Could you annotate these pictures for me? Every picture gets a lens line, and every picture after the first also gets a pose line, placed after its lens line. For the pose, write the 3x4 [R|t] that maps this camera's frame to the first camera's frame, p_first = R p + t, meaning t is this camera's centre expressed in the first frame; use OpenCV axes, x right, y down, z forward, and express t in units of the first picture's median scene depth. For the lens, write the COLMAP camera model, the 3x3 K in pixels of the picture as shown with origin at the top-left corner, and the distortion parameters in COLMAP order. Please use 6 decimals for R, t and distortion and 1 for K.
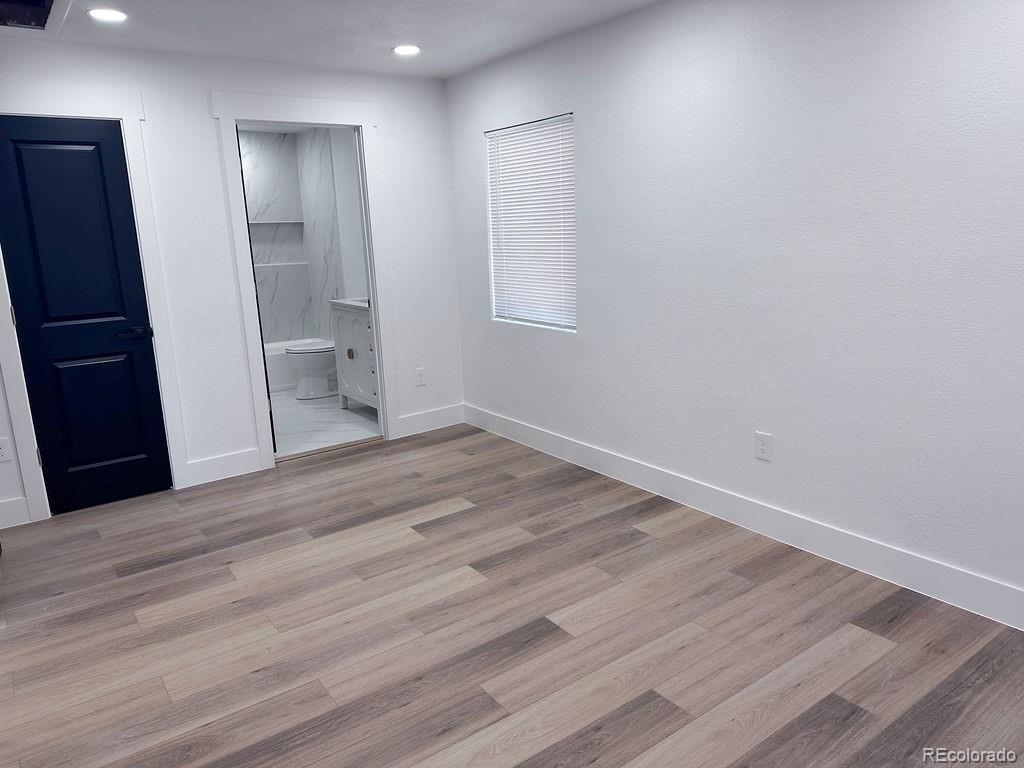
lens RADIAL K [[706.4, 0, 512.0], [0, 706.4, 384.0], [0, 0, 1]] dist [0.074350, -0.088951]
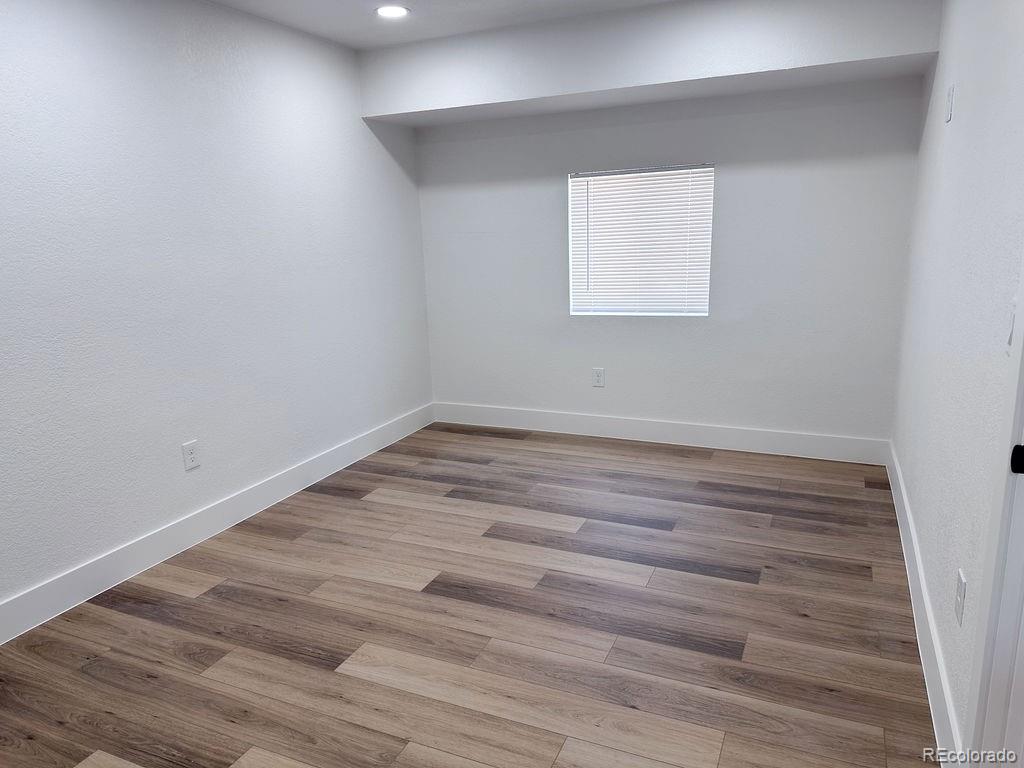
lens RADIAL K [[706.4, 0, 512.0], [0, 706.4, 384.0], [0, 0, 1]] dist [0.074350, -0.088951]
pose [[-0.491234, -0.141487, 0.859460, -0.856597], [0.242810, 0.925362, 0.291117, -0.225122], [-0.836500, 0.351692, -0.420214, 1.181574]]
